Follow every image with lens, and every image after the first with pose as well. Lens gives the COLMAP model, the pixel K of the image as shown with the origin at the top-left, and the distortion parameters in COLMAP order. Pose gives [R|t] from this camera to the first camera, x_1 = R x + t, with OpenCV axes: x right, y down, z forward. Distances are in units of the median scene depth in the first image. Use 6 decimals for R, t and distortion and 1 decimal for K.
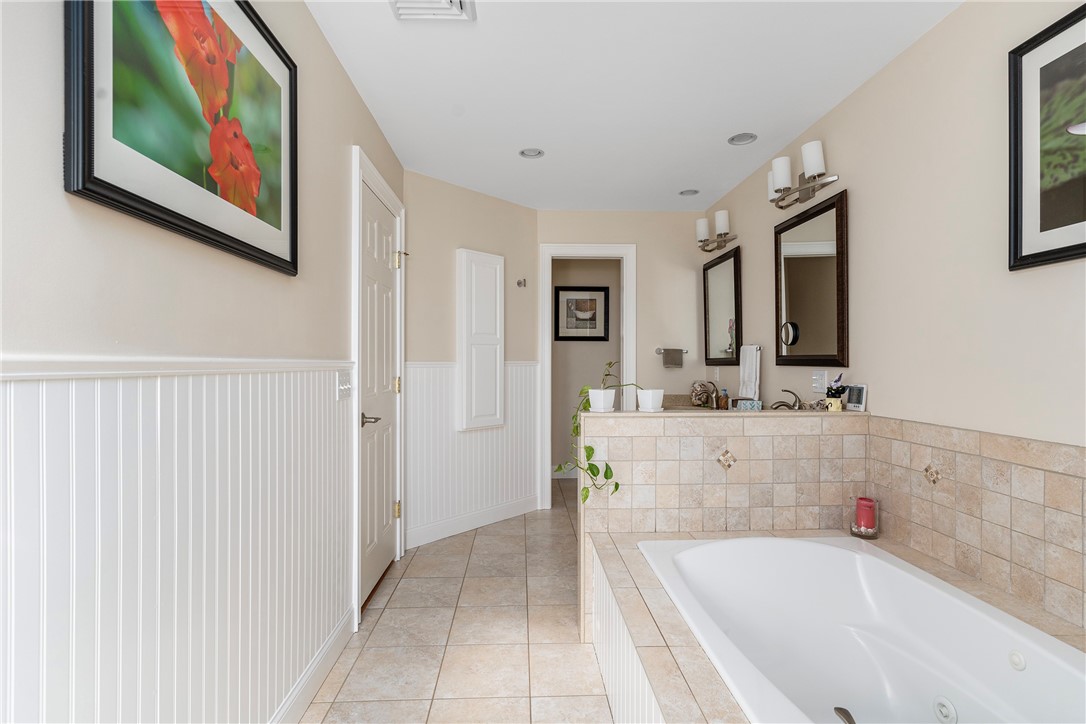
lens RADIAL K [[512.9, 0, 541.3], [0, 512.9, 361.2], [0, 0, 1]] dist [-0.017763, -0.001333]
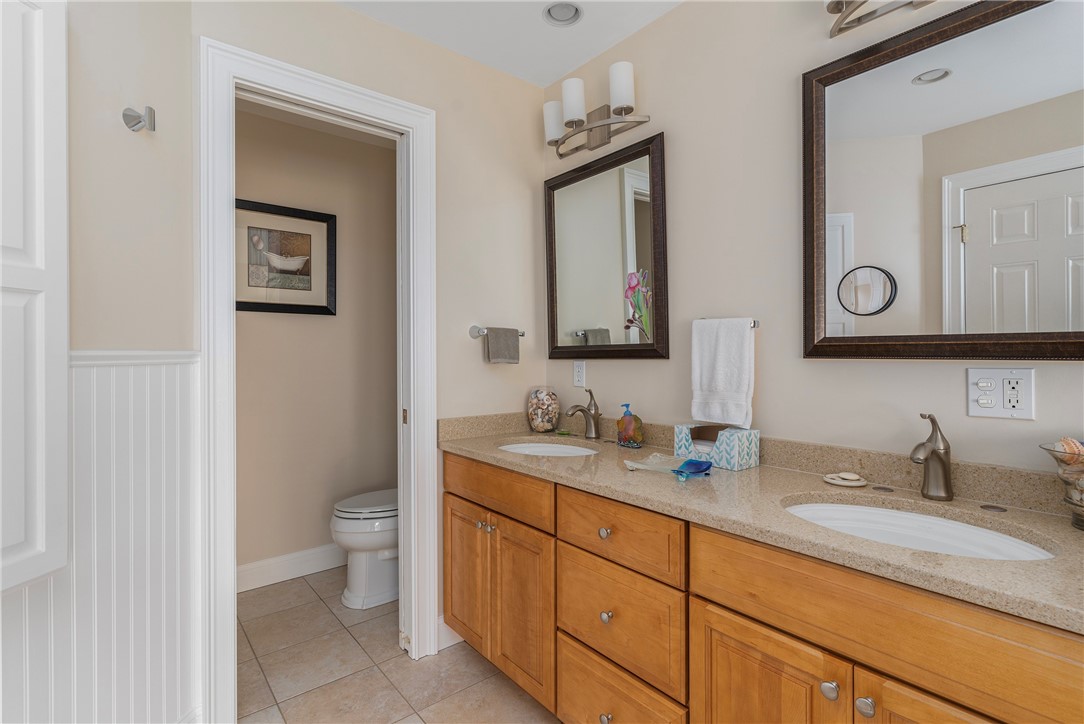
lens RADIAL K [[512.0, 0, 542.1], [0, 512.0, 352.6], [0, 0, 1]] dist [-0.017763, -0.001333]
pose [[0.795271, -0.002454, 0.606249, -0.027749], [0.003936, 0.999992, -0.001114, 0.002227], [-0.606241, 0.003272, 0.795274, 0.550309]]
